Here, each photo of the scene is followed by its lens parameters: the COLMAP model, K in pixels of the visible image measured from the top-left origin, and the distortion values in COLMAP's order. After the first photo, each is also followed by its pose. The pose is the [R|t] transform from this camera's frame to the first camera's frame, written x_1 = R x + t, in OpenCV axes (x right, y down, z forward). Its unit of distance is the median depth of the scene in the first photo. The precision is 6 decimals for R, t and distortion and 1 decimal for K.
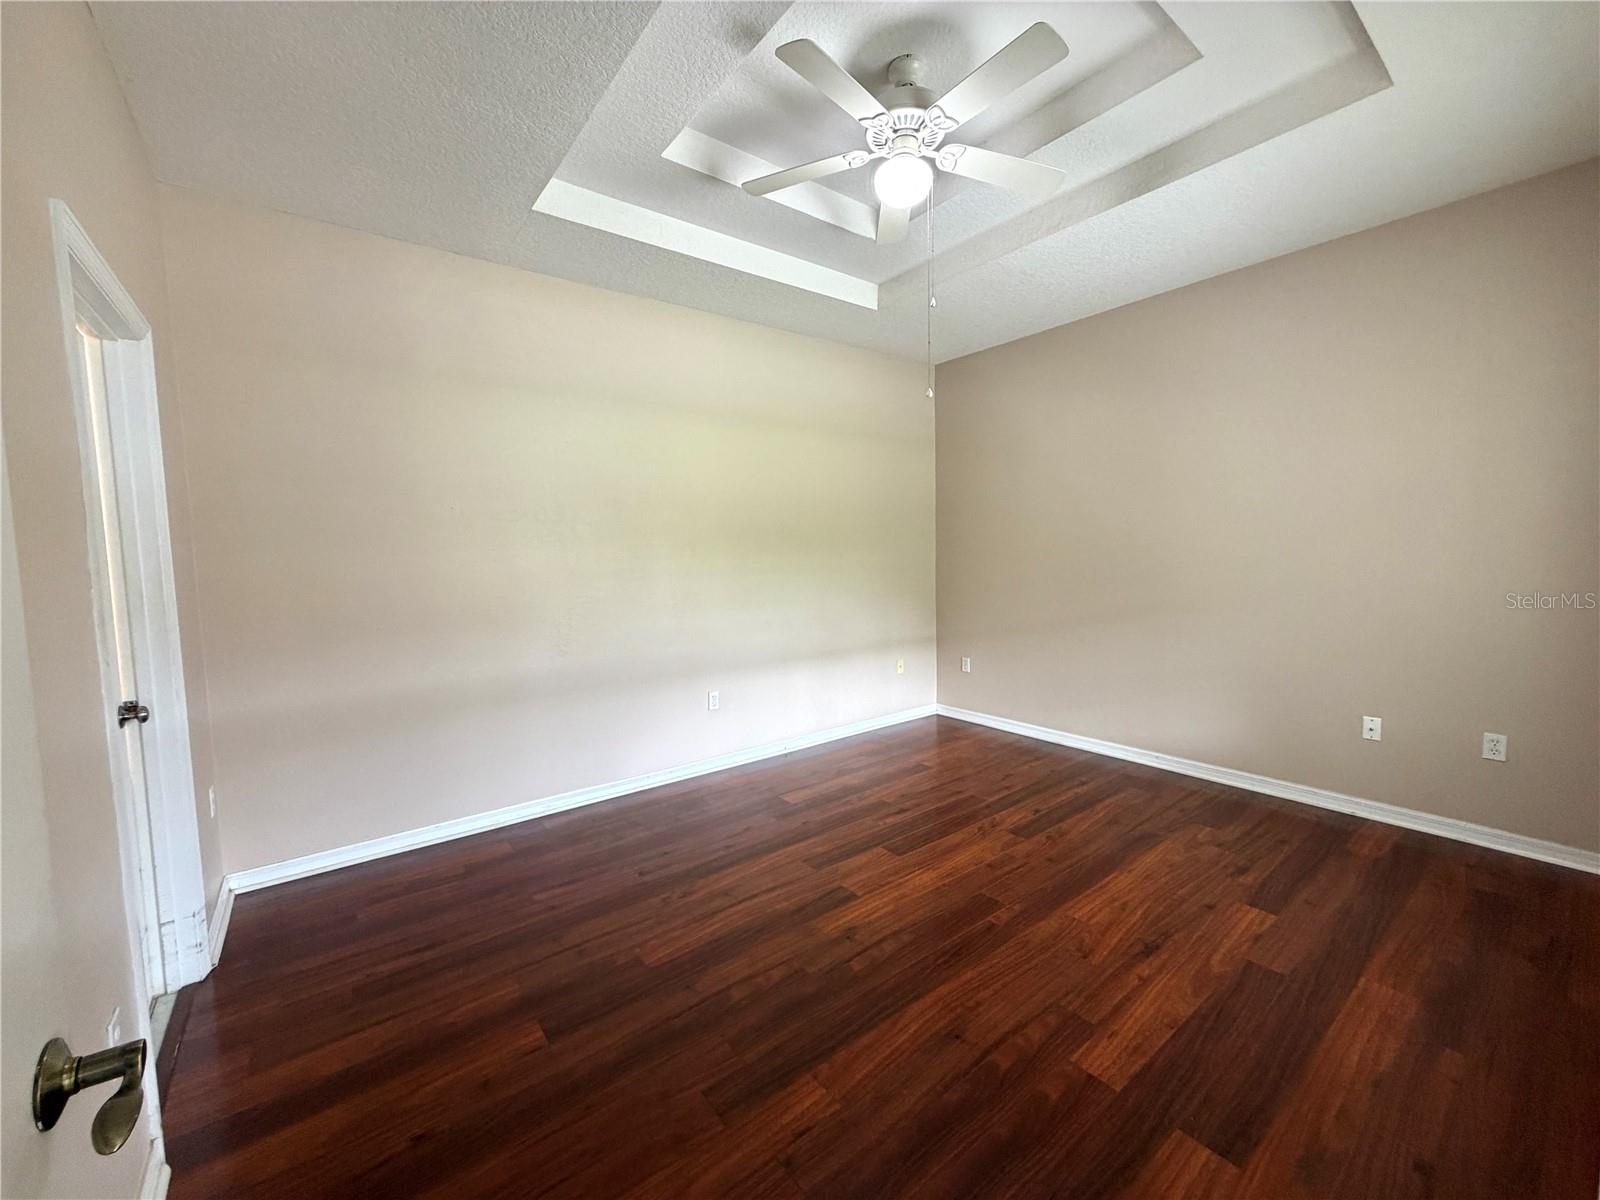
lens RADIAL K [[638.7, 0, 798.7], [0, 638.7, 603.0], [0, 0, 1]] dist [-0.002101, -0.000045]
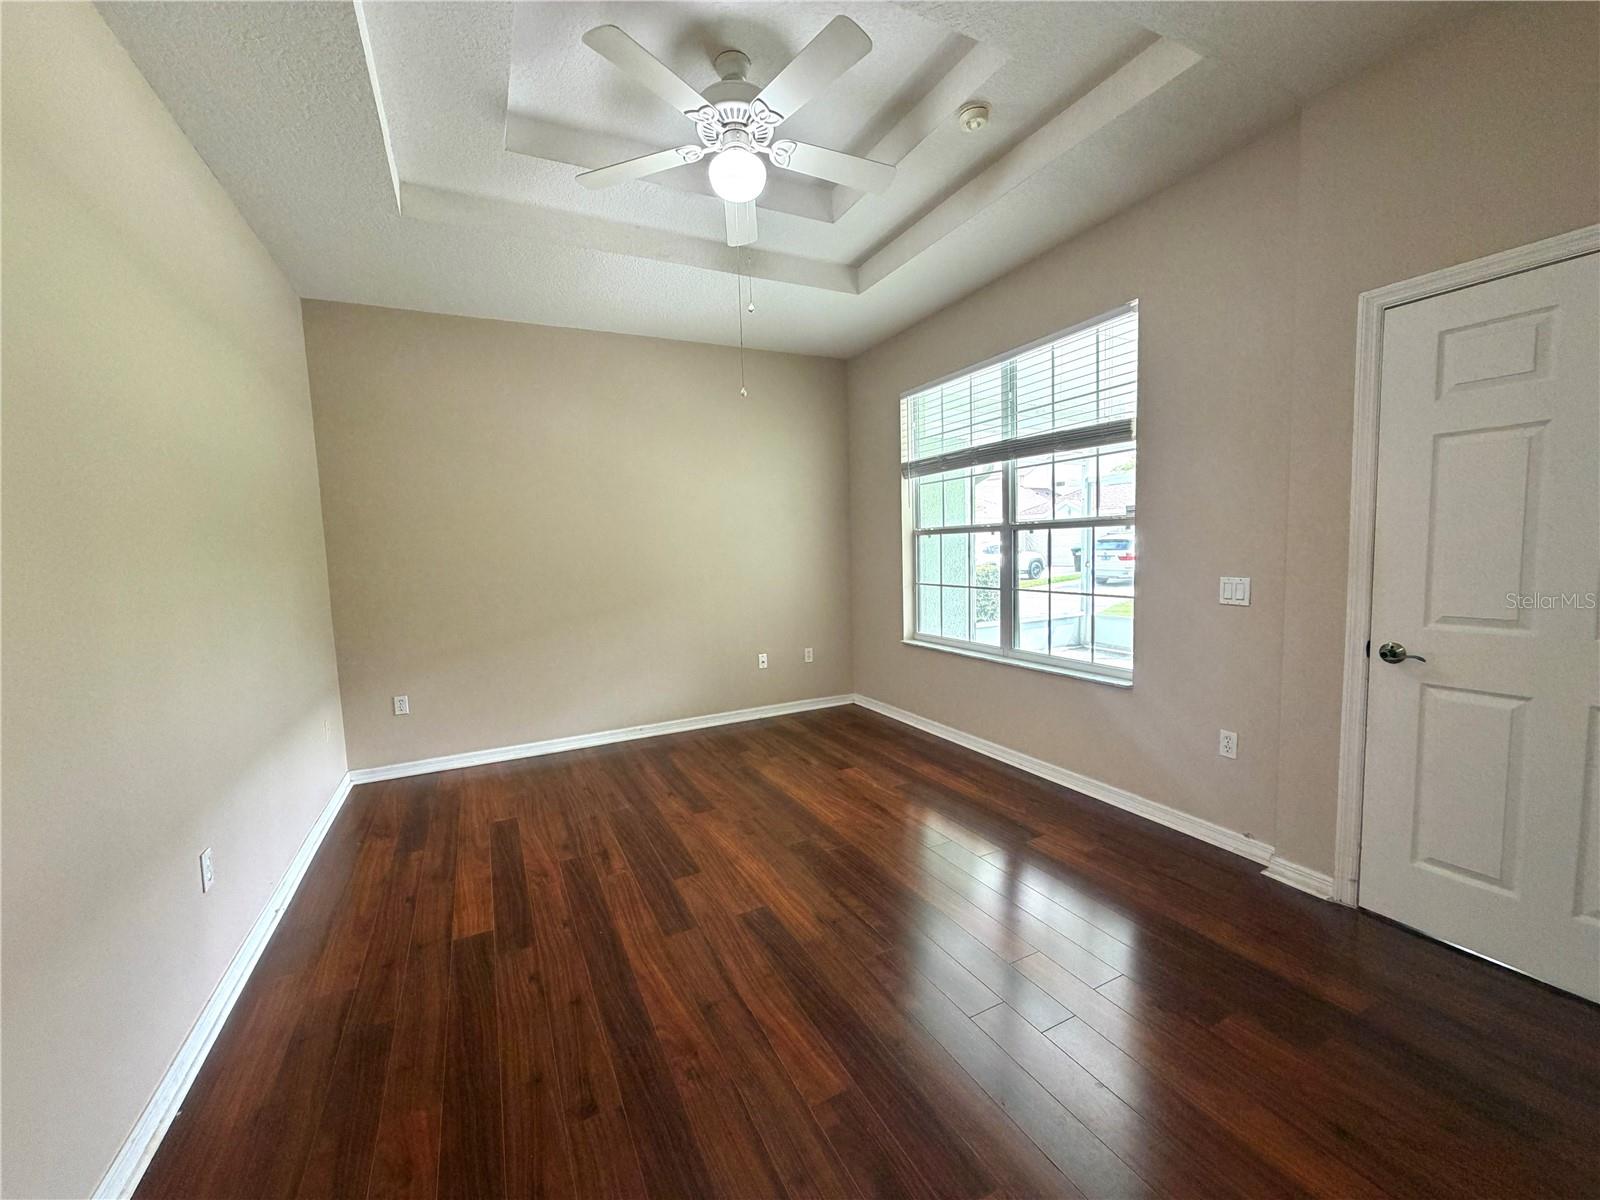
lens RADIAL K [[638.7, 0, 790.8], [0, 638.7, 599.6], [0, 0, 1]] dist [-0.002101, -0.000045]
pose [[0.185671, -0.066835, 0.980336, -0.656089], [0.108854, 0.992942, 0.047078, -0.025841], [-0.976564, 0.097972, 0.191636, 0.610168]]
